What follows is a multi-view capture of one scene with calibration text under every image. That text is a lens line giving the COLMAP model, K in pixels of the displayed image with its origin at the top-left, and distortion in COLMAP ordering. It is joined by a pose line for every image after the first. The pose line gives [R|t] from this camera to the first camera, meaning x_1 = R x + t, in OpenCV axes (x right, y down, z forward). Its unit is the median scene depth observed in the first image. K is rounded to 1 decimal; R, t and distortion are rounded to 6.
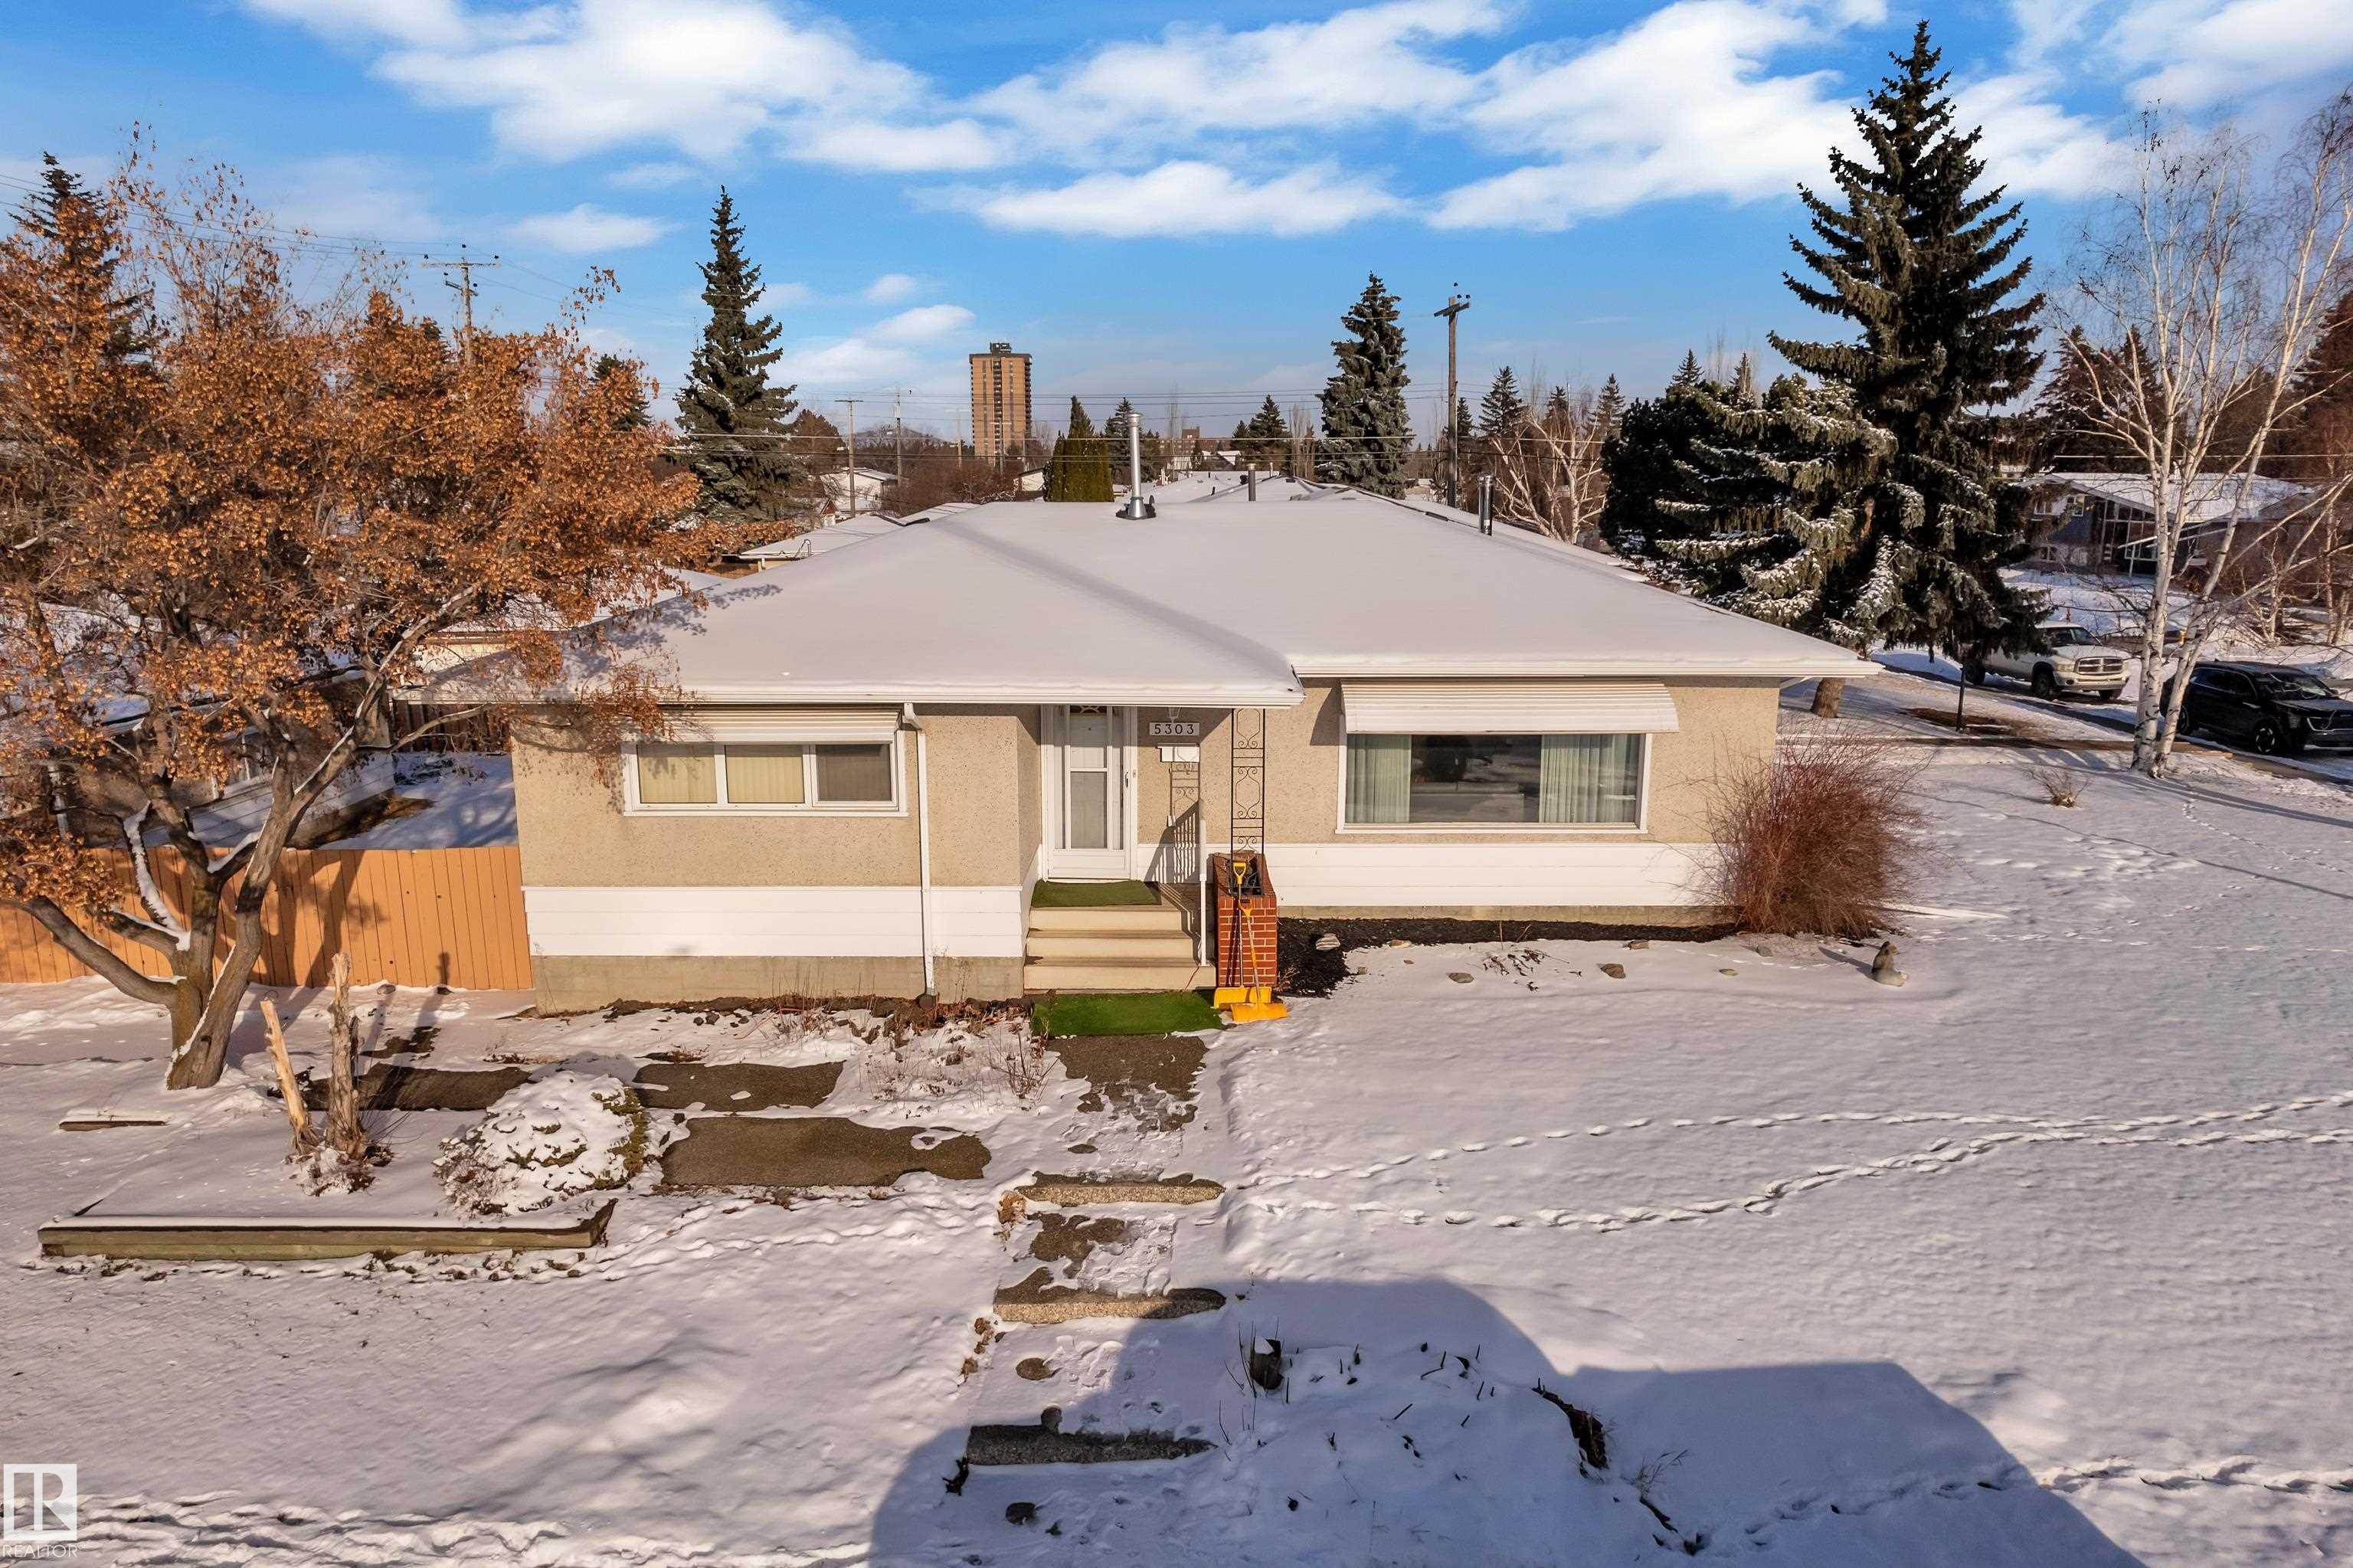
lens RADIAL K [[1555.9, 0, 1170.5], [0, 1555.9, 791.9], [0, 0, 1]] dist [-0.073148, 0.068478]
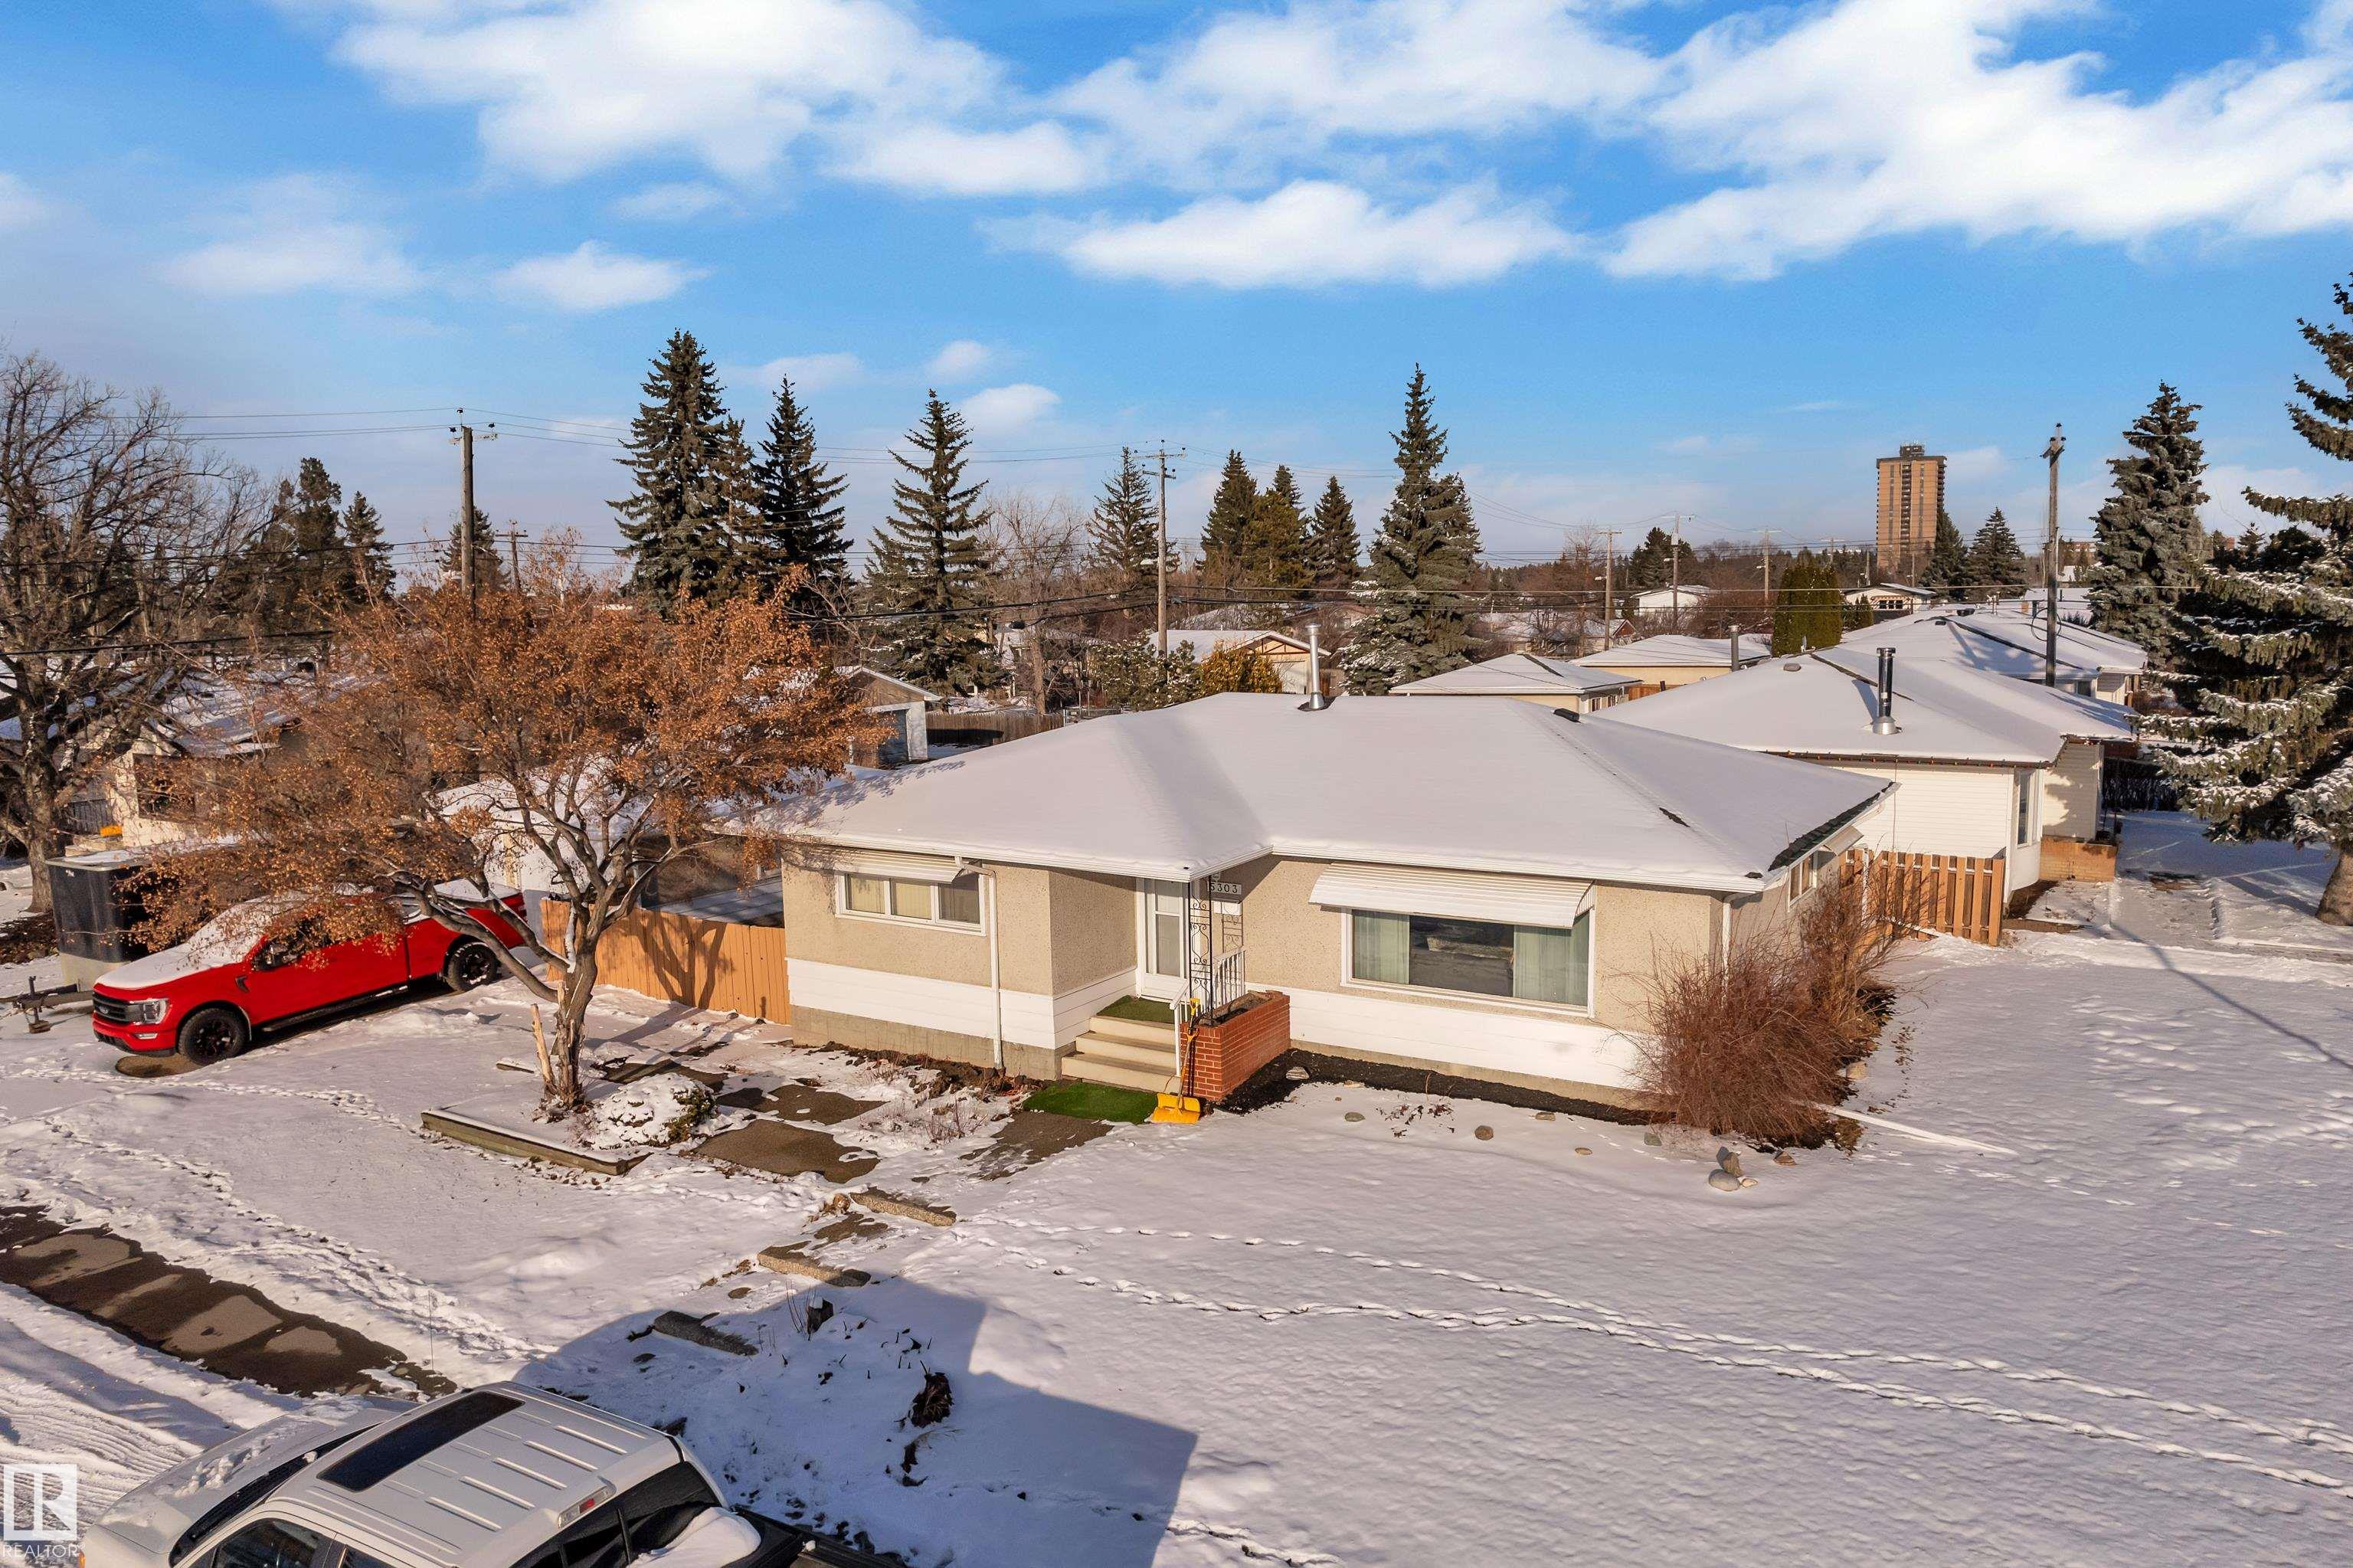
lens RADIAL K [[1512.1, 0, 1181.7], [0, 1512.1, 782.9], [0, 0, 1]] dist [-0.057519, 0.042332]
pose [[0.863902, 0.047555, -0.501409, 0.646899], [-0.085773, 0.994881, -0.053424, -0.063072], [0.496302, 0.089160, 0.863559, -0.089768]]
